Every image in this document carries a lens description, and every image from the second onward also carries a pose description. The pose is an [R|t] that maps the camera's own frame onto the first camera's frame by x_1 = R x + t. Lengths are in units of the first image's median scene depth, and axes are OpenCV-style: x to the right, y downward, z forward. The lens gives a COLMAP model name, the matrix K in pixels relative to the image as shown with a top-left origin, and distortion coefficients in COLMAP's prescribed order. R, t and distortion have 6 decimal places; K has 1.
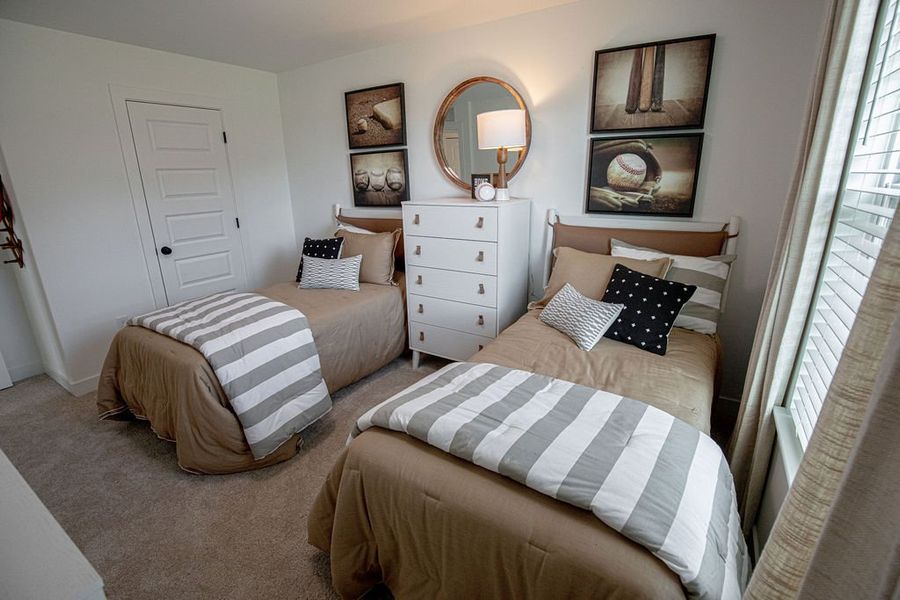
lens RADIAL K [[412.0, 0, 450.0], [0, 412.0, 300.0], [0, 0, 1]] dist [-0.040095, 0.006284]
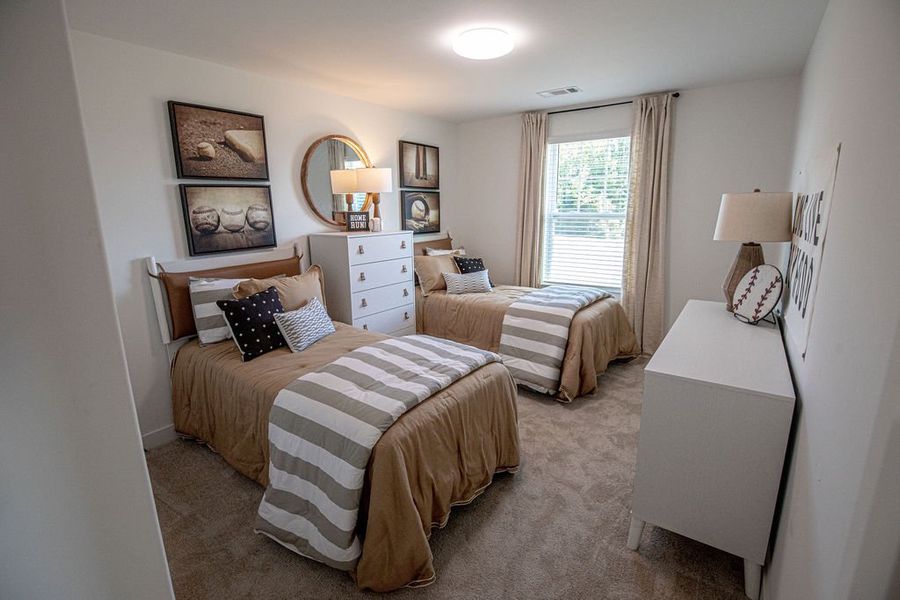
lens RADIAL K [[412.0, 0, 450.0], [0, 412.0, 300.0], [0, 0, 1]] dist [-0.040095, 0.006284]
pose [[0.063220, -0.197443, 0.978274, -1.018318], [0.303948, 0.937477, 0.169567, -0.153795], [-0.950589, 0.286624, 0.119280, 0.562006]]
